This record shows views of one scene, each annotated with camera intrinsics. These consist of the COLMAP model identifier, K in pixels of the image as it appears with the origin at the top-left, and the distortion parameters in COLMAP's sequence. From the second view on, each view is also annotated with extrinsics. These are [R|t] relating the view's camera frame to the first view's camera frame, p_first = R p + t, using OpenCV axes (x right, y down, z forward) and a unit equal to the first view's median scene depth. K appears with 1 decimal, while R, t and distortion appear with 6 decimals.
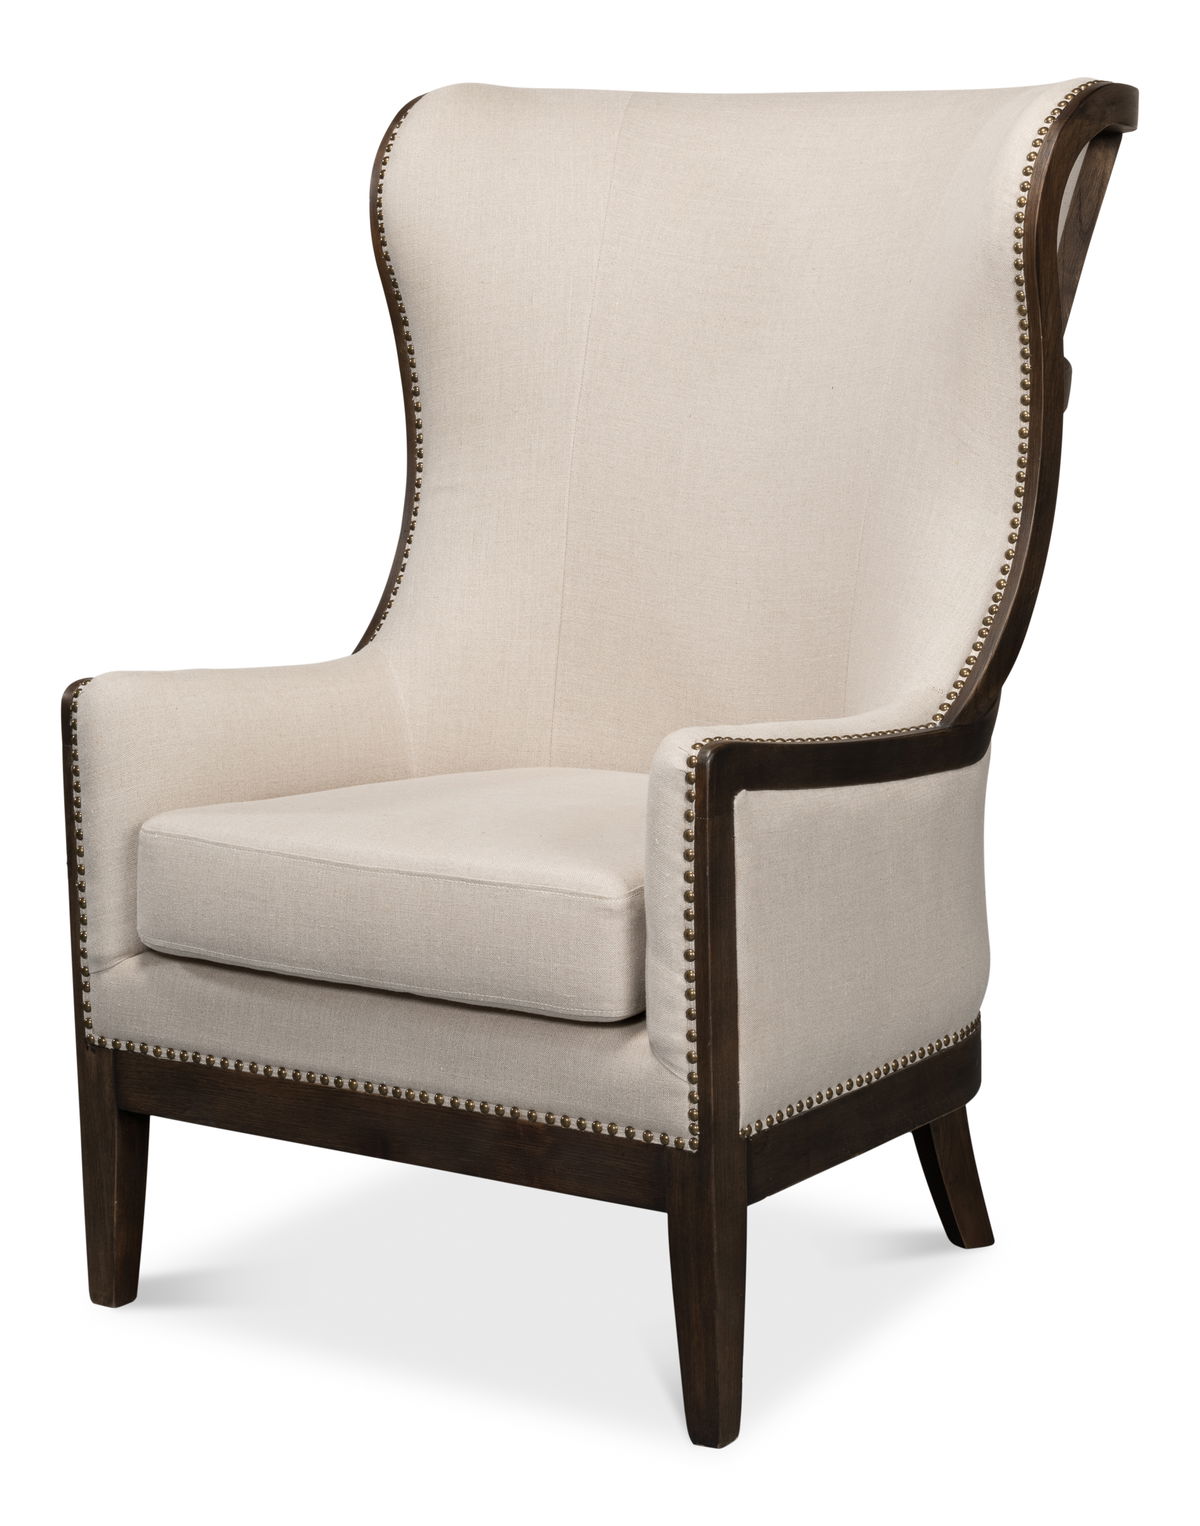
lens RADIAL K [[3328.0, 0, 599.1], [0, 3328.0, 770.8], [0, 0, 1]] dist [-0.123025, 0.000000]
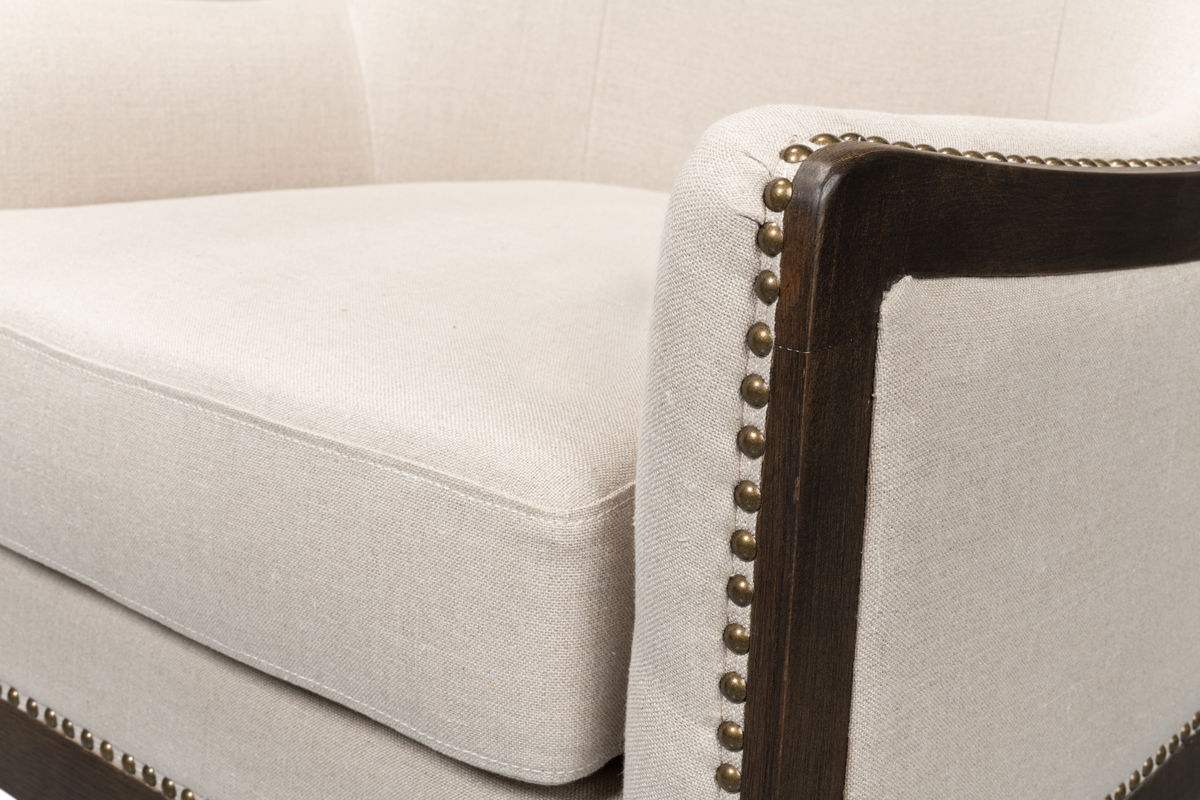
lens RADIAL K [[1839.2, 0, 597.7], [0, 1839.2, 402.6], [0, 0, 1]] dist [-0.108181, 0.000000]
pose [[0.994536, 0.075481, -0.072110, 0.024075], [-0.066248, 0.990215, 0.122824, -0.003458], [0.080676, -0.117376, 0.989805, 0.779207]]
